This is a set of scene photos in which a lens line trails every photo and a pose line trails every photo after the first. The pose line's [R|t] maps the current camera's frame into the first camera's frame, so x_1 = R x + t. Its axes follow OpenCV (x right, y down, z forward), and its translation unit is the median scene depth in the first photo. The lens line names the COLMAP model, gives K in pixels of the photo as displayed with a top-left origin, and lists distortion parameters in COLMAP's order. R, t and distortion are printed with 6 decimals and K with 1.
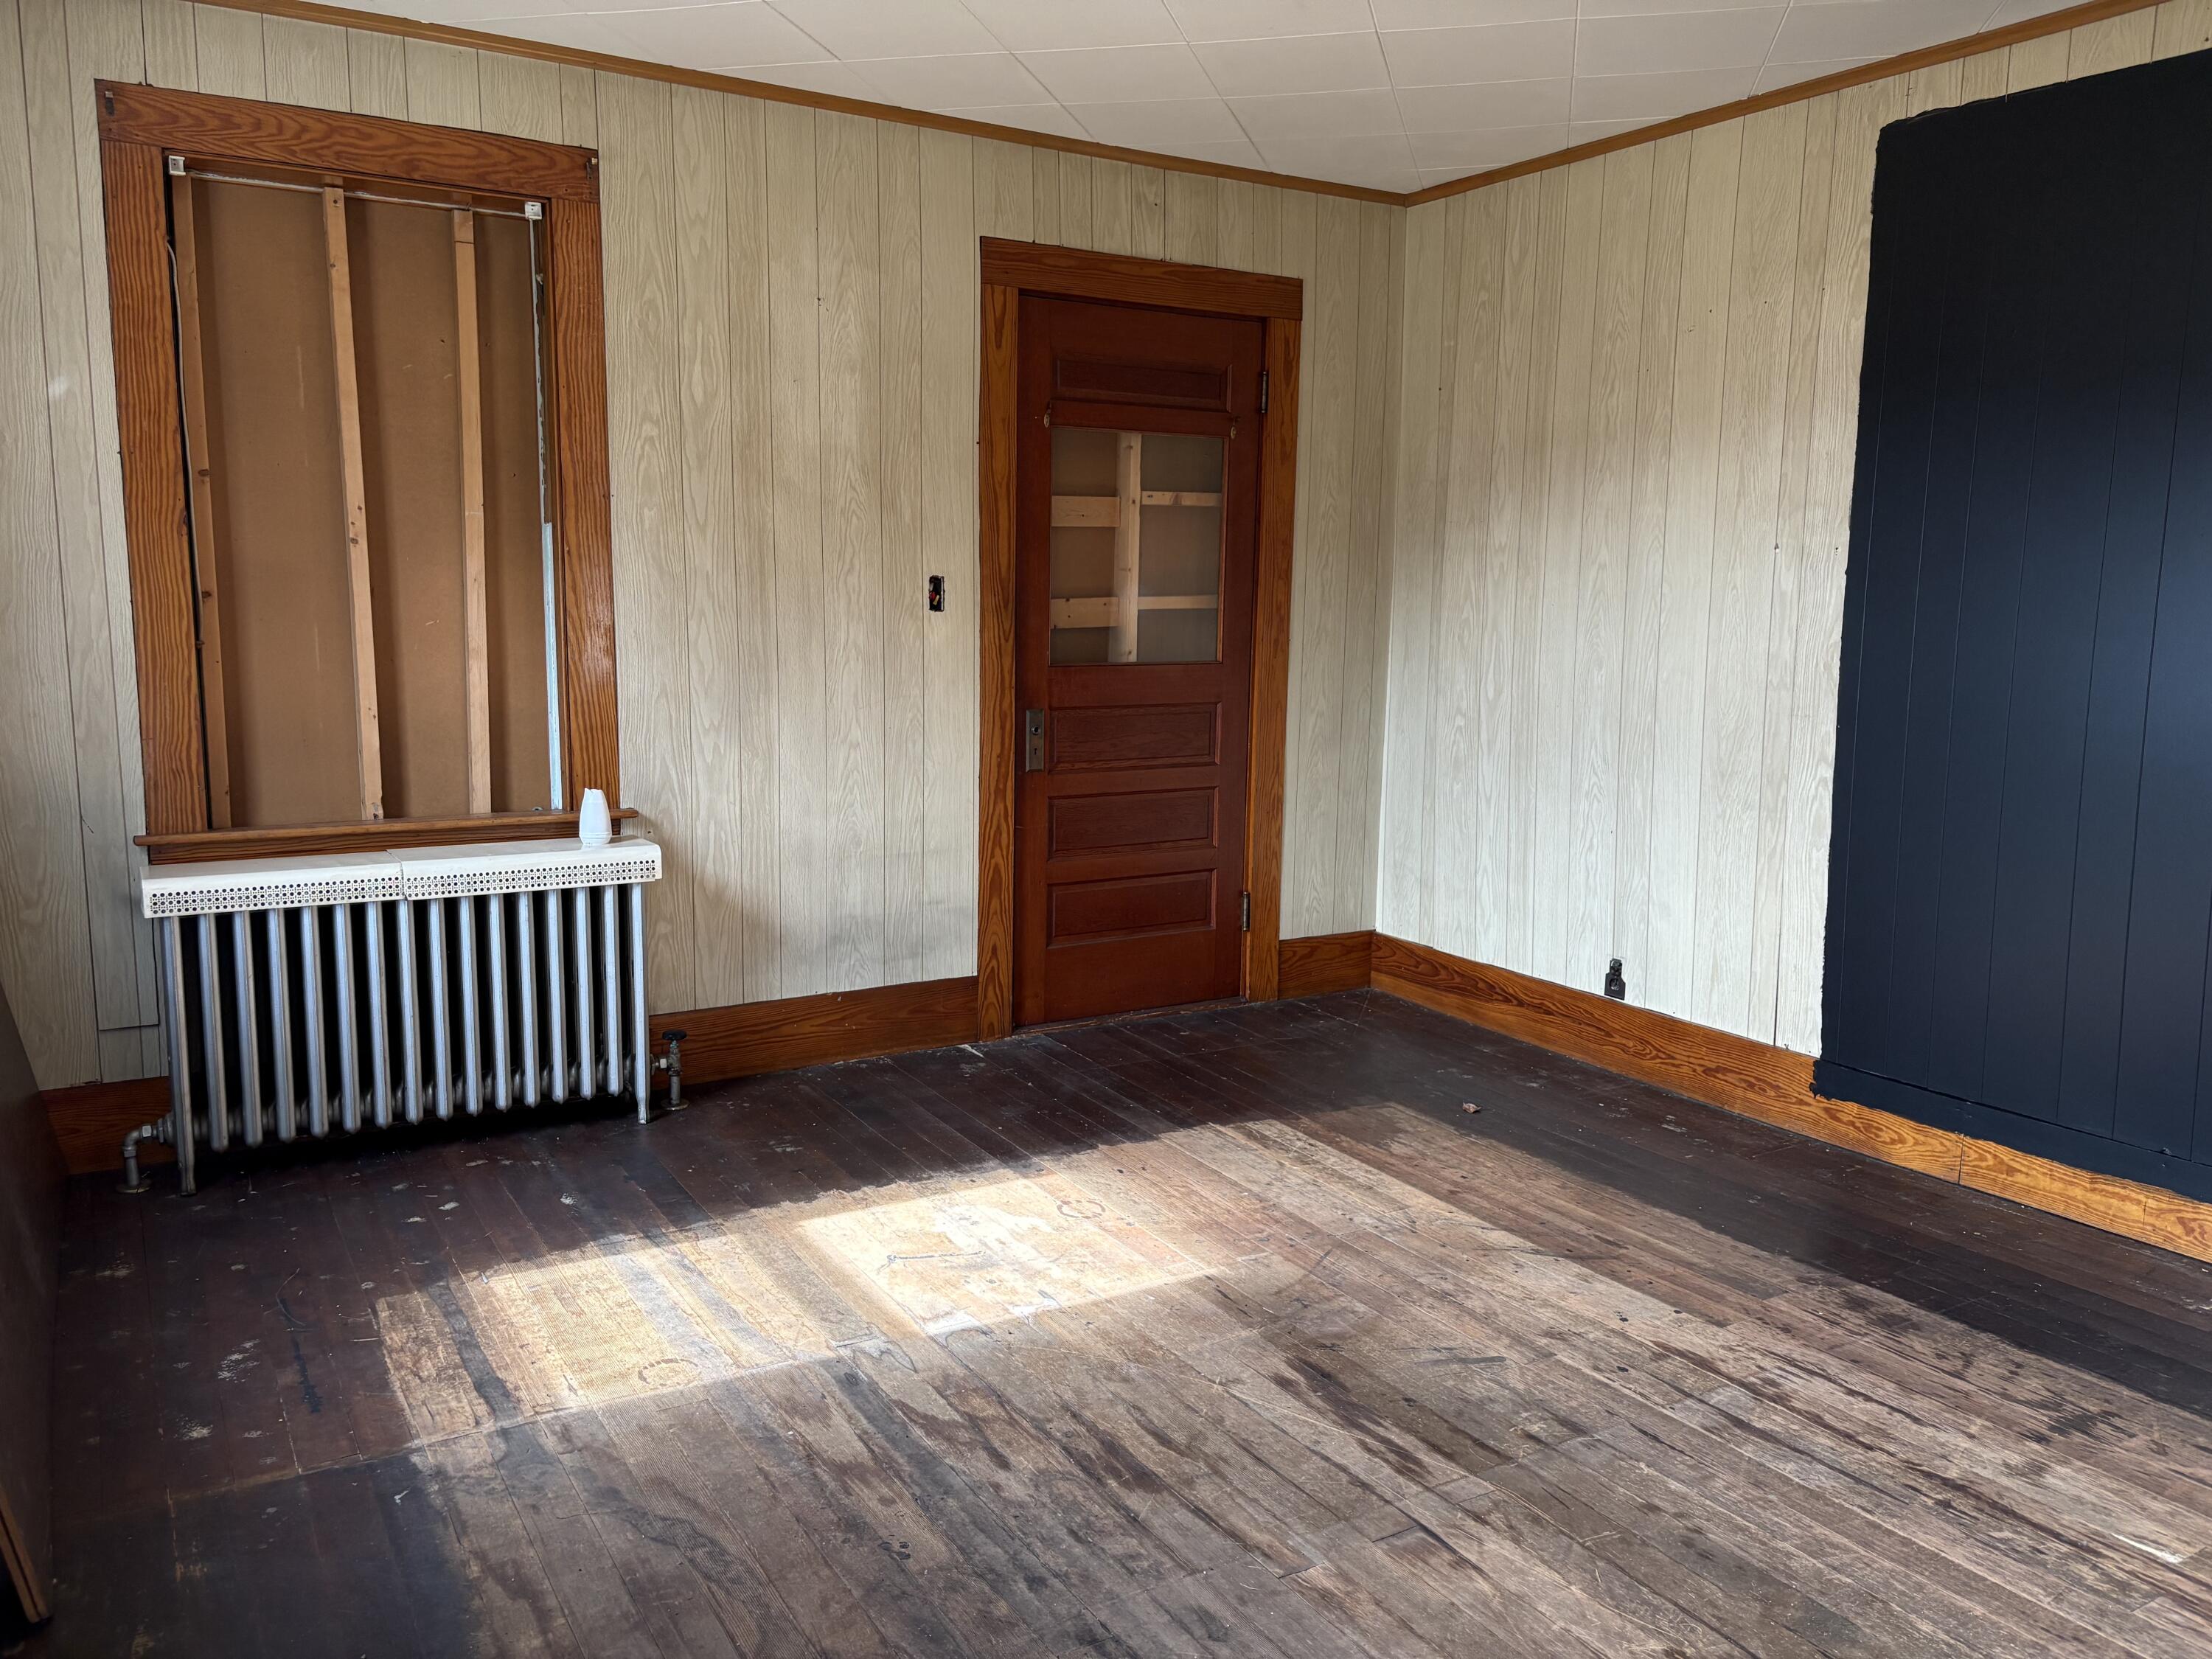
lens RADIAL K [[1662.0, 0, 1099.4], [0, 1662.0, 839.4], [0, 0, 1]] dist [0.049350, -0.058264]
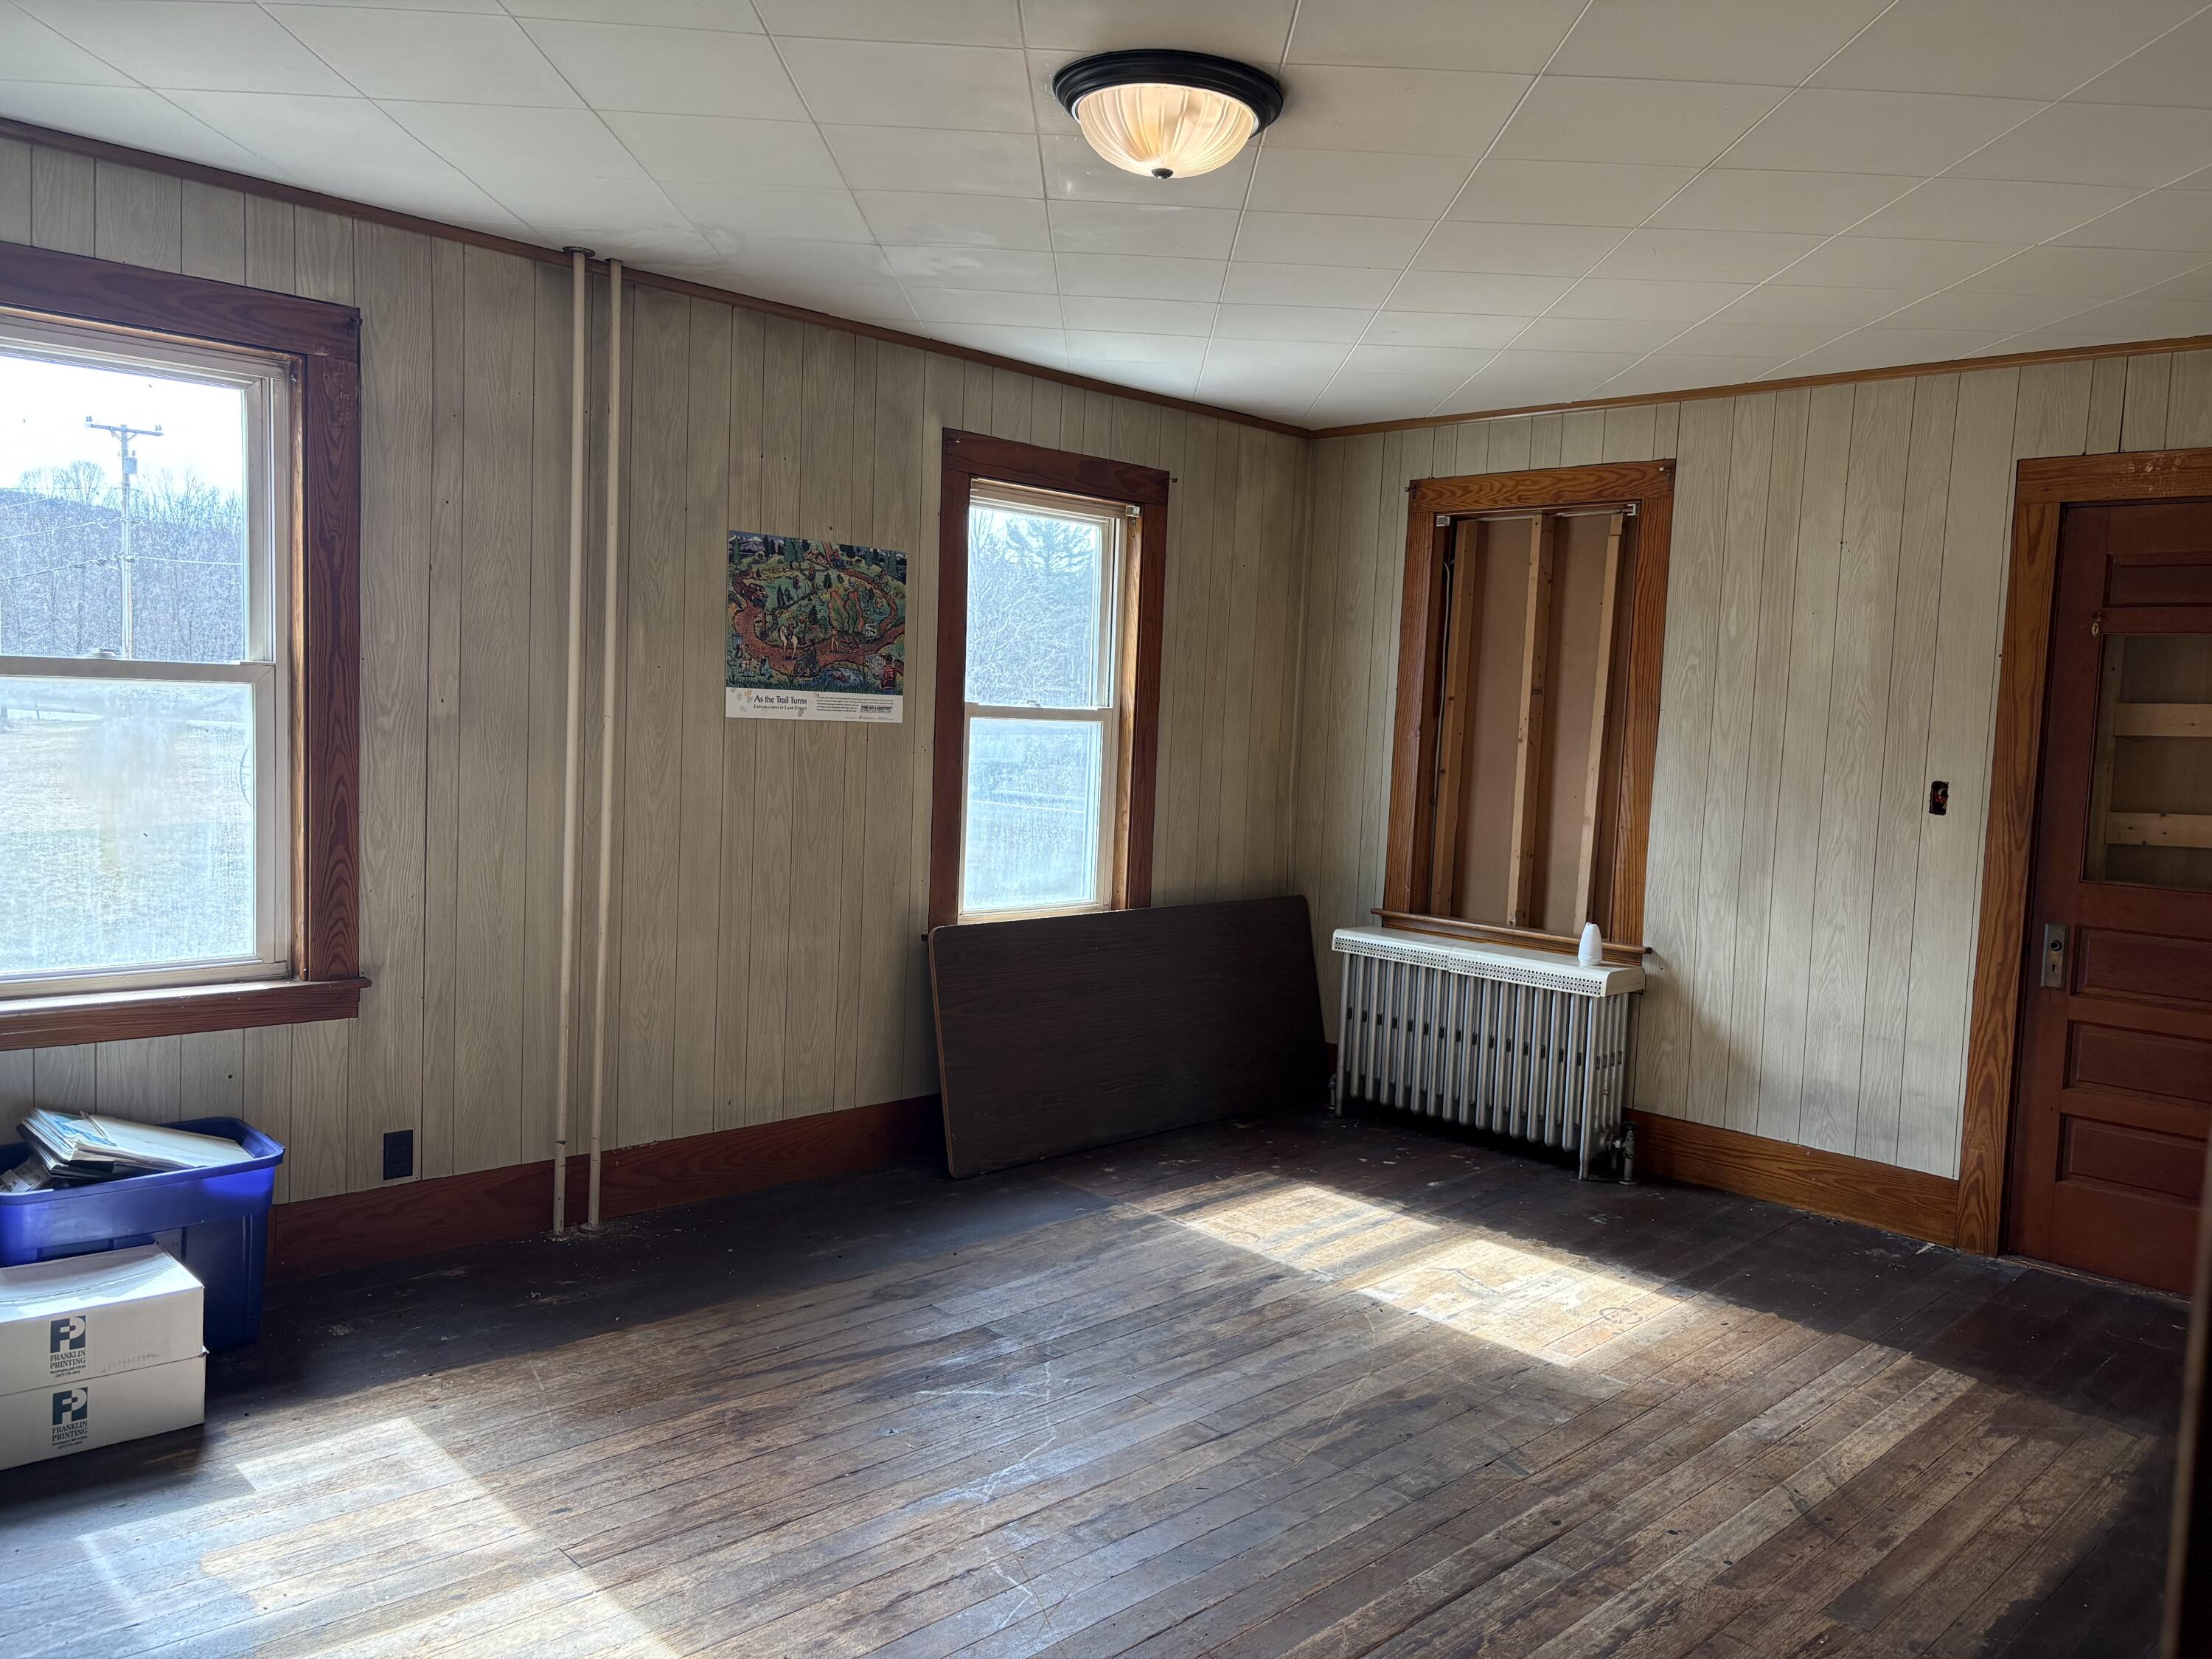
lens RADIAL K [[1662.0, 0, 1092.9], [0, 1662.0, 826.4], [0, 0, 1]] dist [0.049350, -0.058264]
pose [[0.235363, 0.072336, -0.969212, 0.876565], [-0.178882, 0.983414, 0.029957, -0.073257], [0.955304, 0.166324, 0.244399, 0.259628]]
